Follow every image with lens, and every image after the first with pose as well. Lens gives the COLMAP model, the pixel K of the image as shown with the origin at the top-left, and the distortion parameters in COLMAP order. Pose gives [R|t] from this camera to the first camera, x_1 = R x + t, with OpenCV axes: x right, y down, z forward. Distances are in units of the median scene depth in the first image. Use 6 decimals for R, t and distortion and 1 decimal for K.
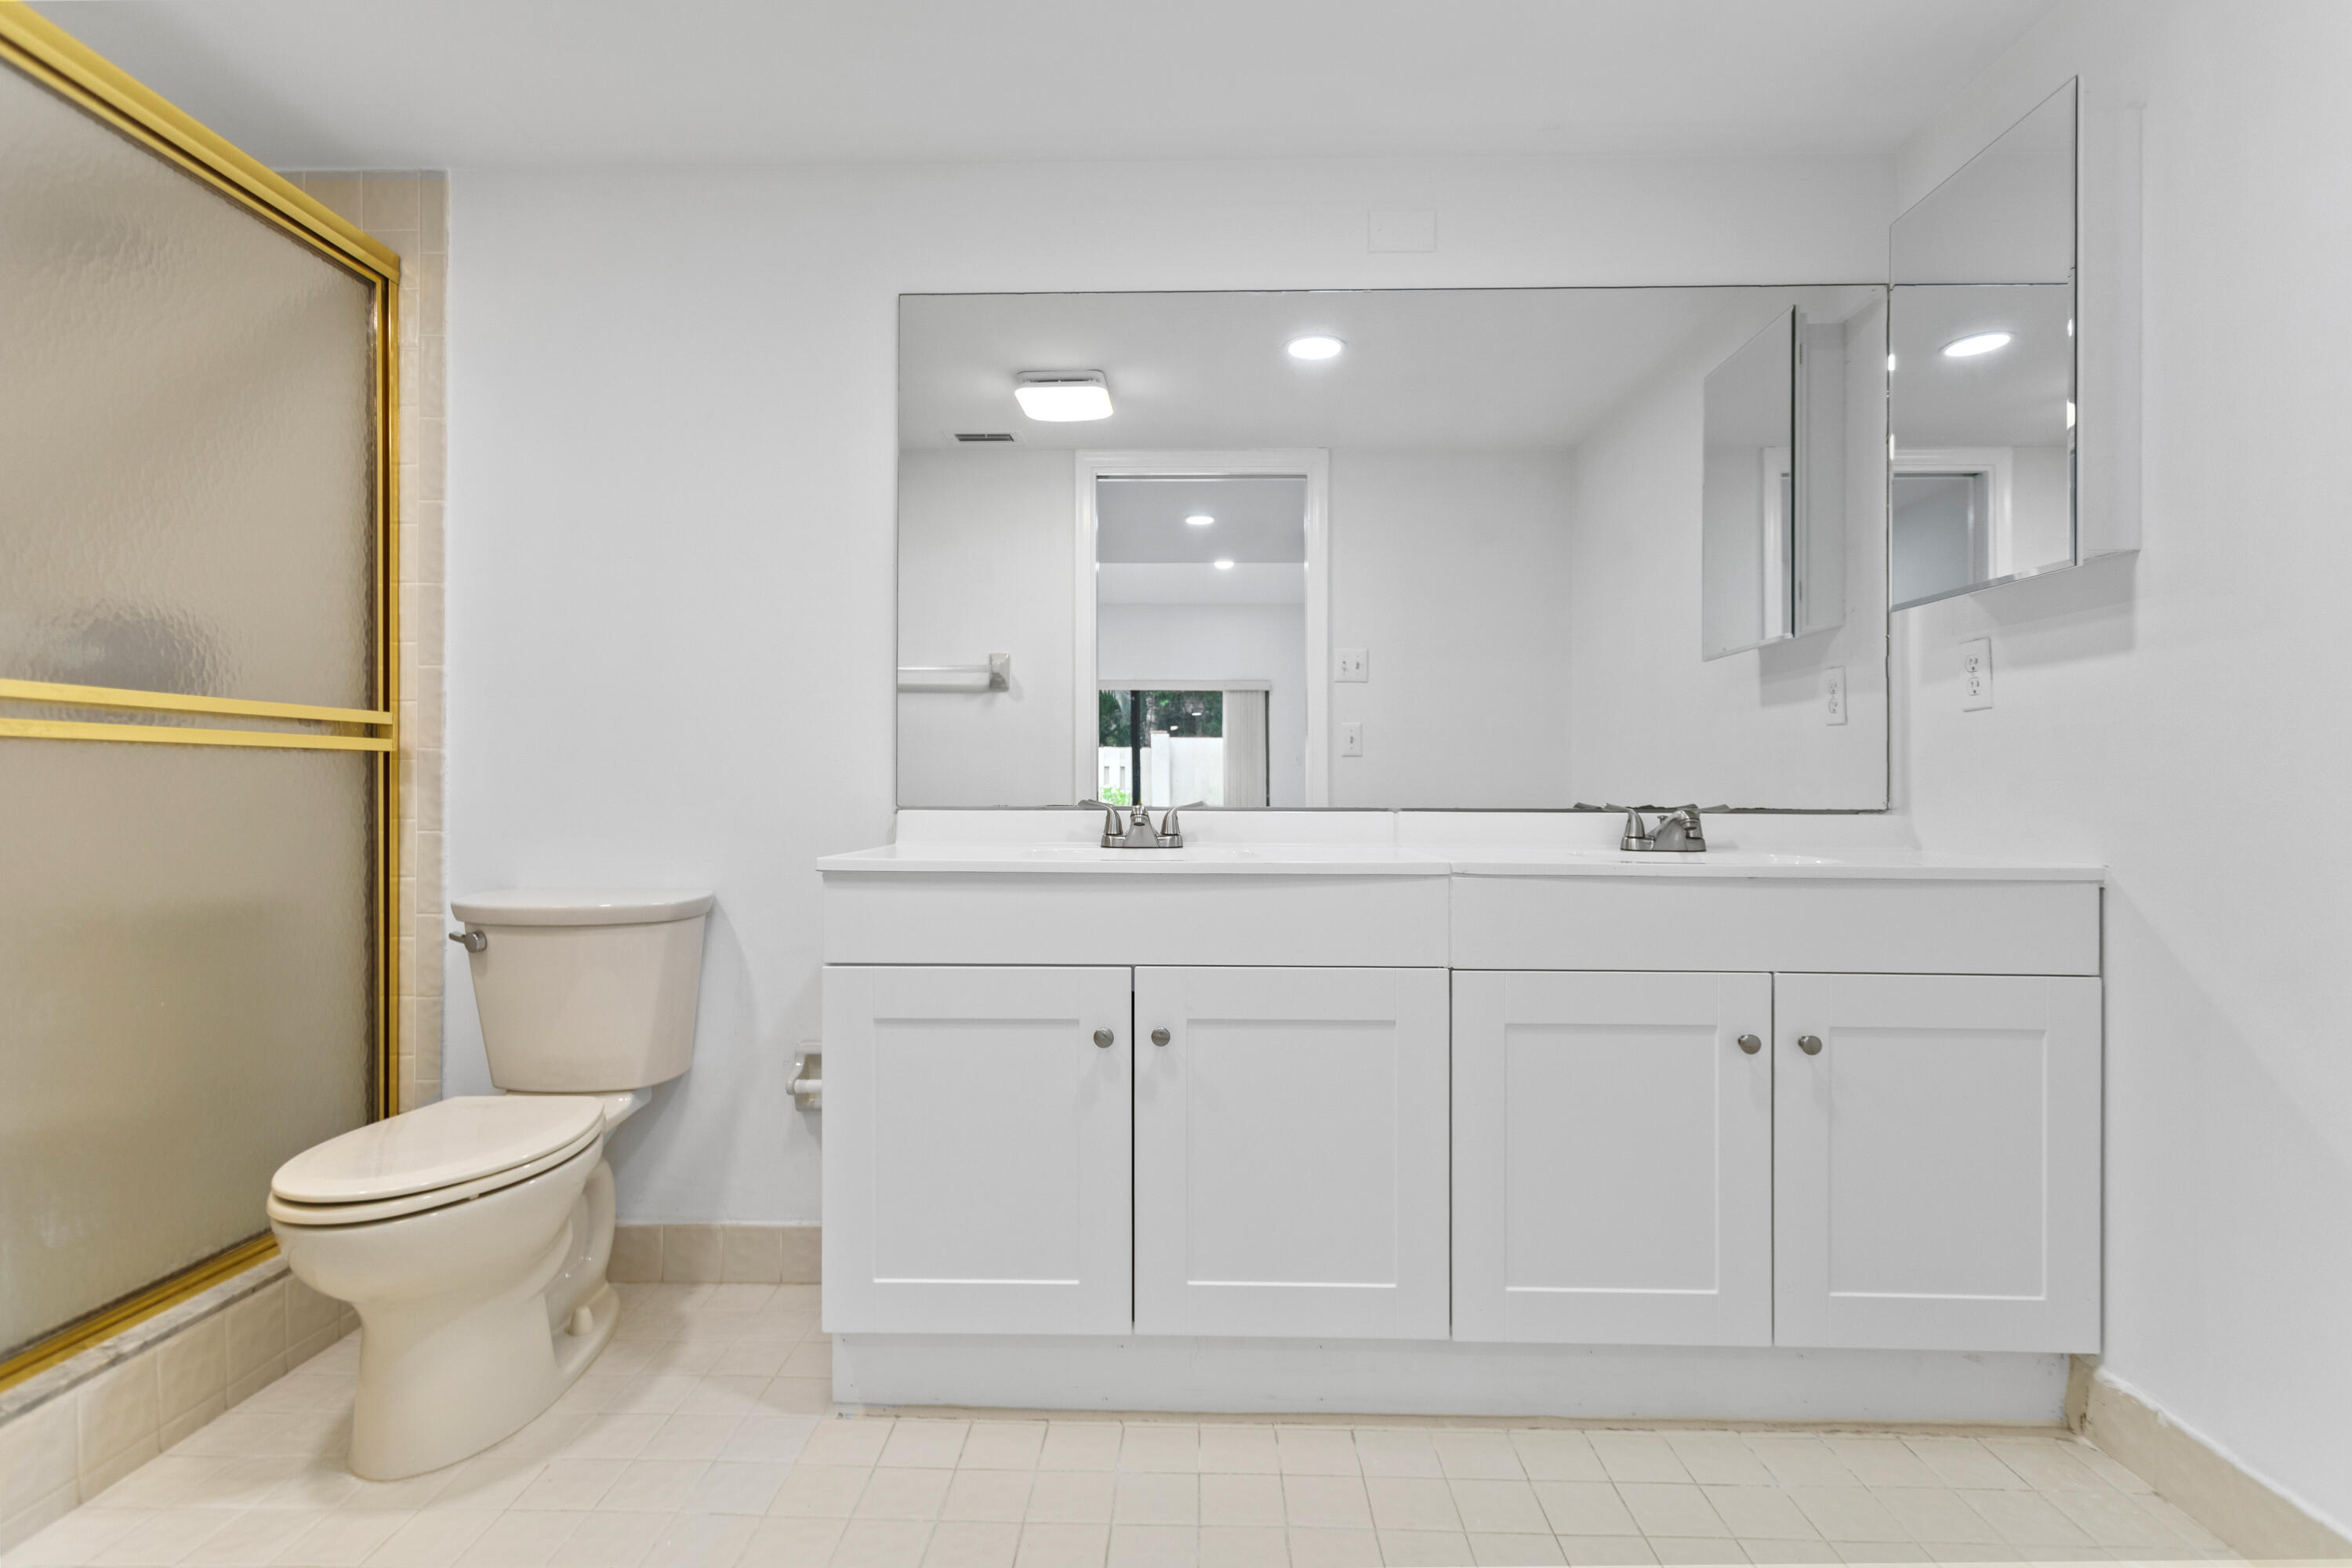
lens RADIAL K [[1161.6, 0, 1175.6], [0, 1161.6, 782.9], [0, 0, 1]] dist [0.008008, -0.001480]
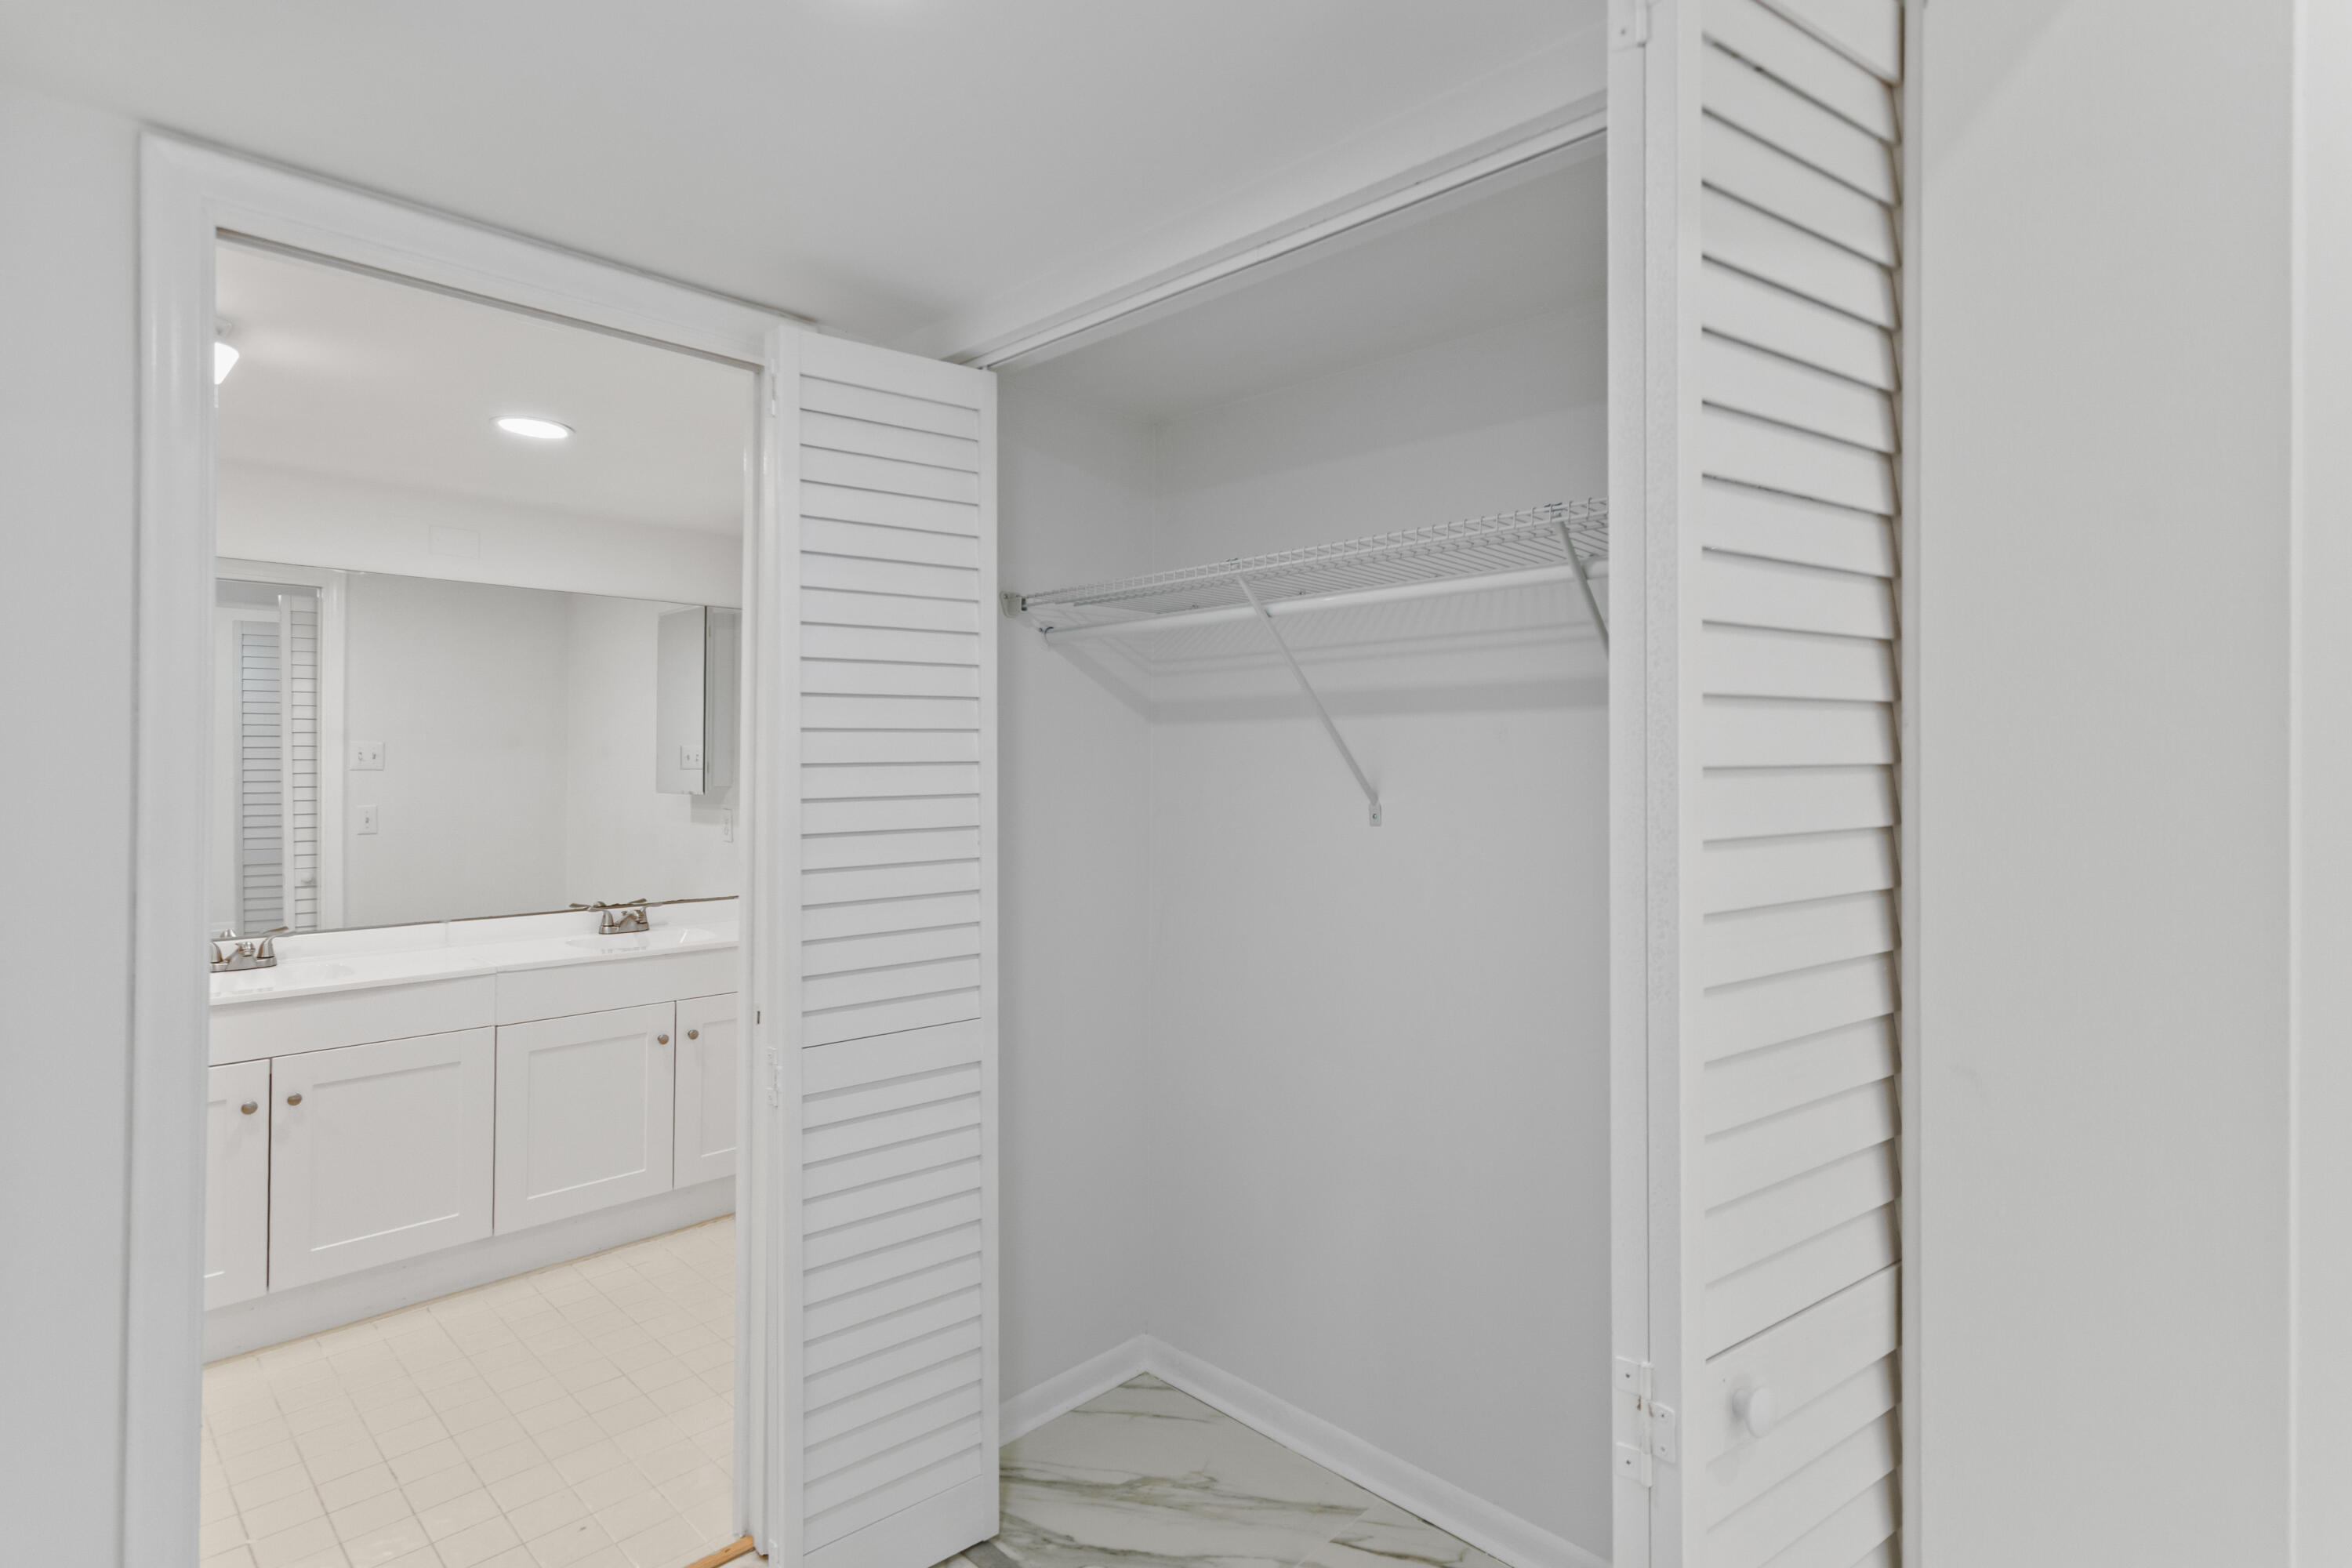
lens RADIAL K [[1161.6, 0, 1157.1], [0, 1161.6, 741.5], [0, 0, 1]] dist [0.008008, -0.001480]
pose [[0.697196, 0.009754, 0.716814, -0.276086], [-0.000770, 0.999917, -0.012858, -0.205986], [-0.716880, 0.008413, 0.697145, -0.789065]]
